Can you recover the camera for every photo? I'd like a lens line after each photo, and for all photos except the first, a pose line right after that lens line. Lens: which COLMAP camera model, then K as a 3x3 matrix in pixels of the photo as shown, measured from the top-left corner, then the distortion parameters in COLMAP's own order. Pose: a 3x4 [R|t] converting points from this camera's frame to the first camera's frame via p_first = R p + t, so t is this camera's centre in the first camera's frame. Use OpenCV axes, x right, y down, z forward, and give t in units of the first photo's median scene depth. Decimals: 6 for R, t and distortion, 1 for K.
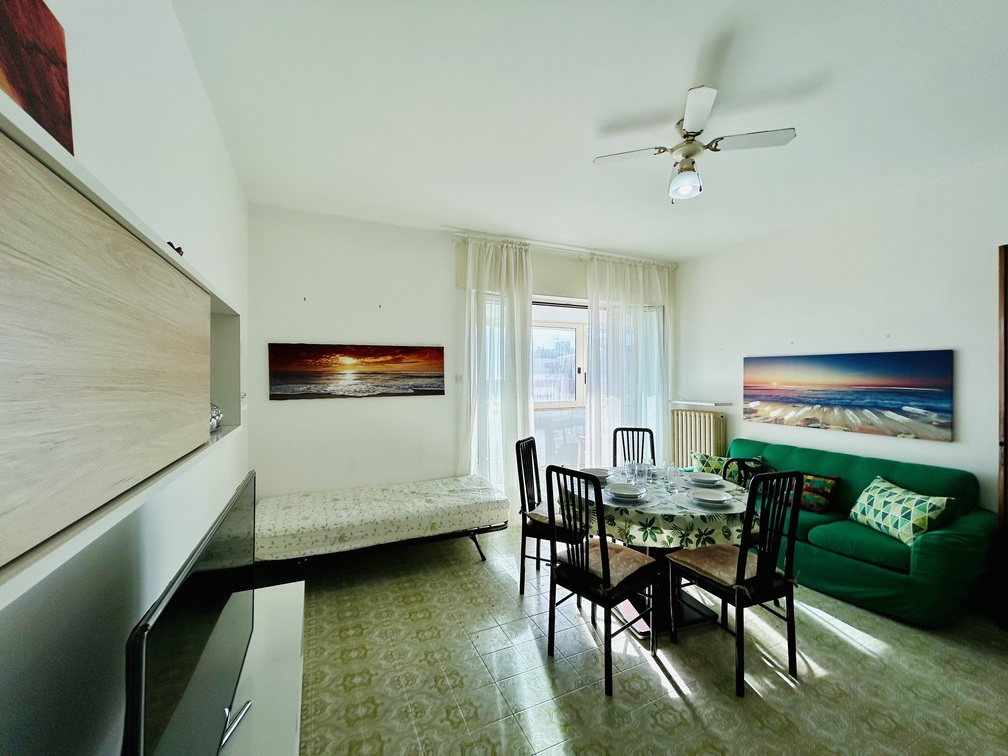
lens RADIAL K [[403.3, 0, 504.9], [0, 403.3, 374.5], [0, 0, 1]] dist [-0.006235, 0.000337]
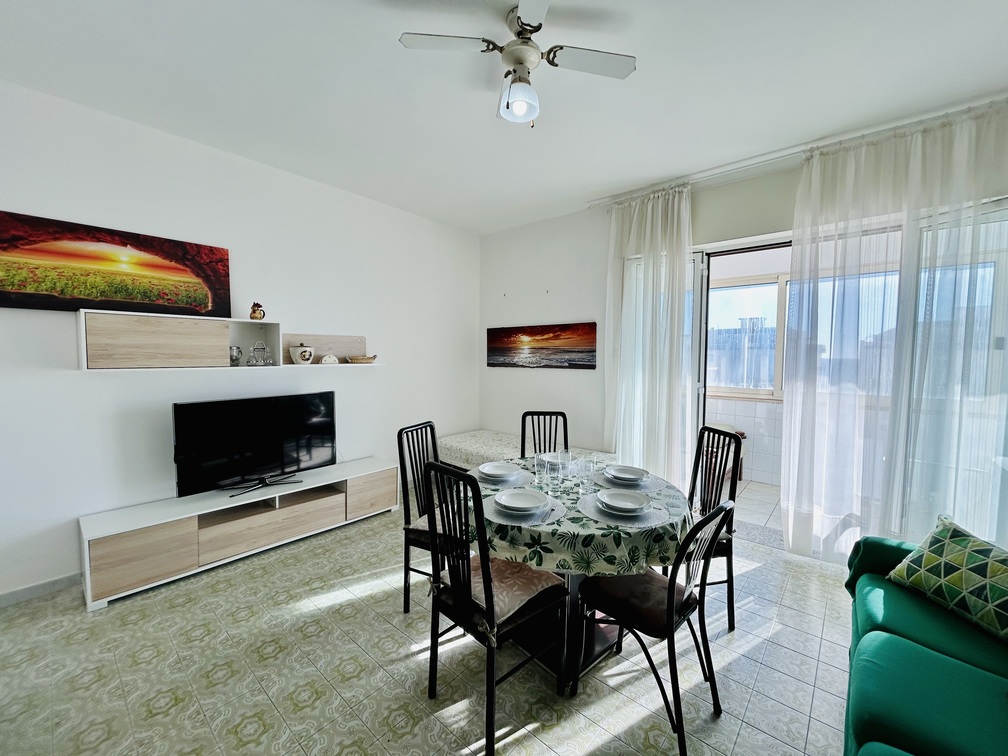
lens RADIAL K [[403.3, 0, 503.8], [0, 403.3, 373.5], [0, 0, 1]] dist [-0.006235, 0.000337]
pose [[0.406500, 0.056419, -0.911907, 0.729096], [0.004380, 0.997960, 0.063695, -0.005525], [0.913640, -0.029886, 0.405423, 0.395389]]
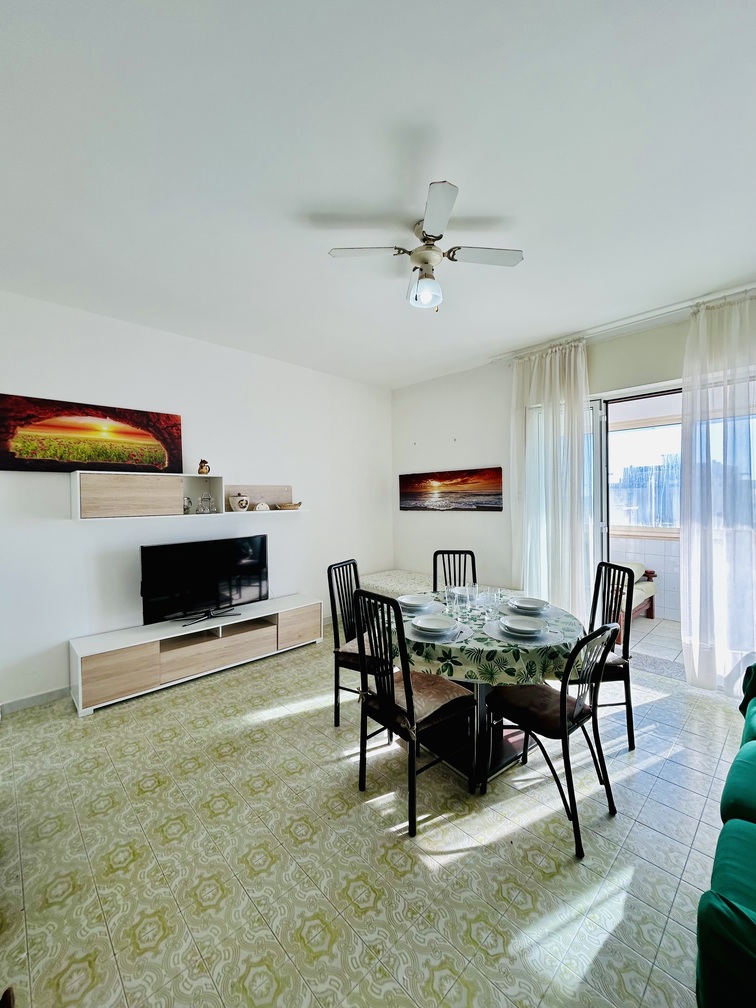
lens RADIAL K [[403.3, 0, 378.9], [0, 403.3, 502.1], [0, 0, 1]] dist [-0.006235, 0.000337]
pose [[0.325987, 0.015572, -0.945246, 0.816425], [0.026543, 0.999319, 0.025617, -0.011635], [0.945002, -0.033441, 0.325351, 0.352002]]
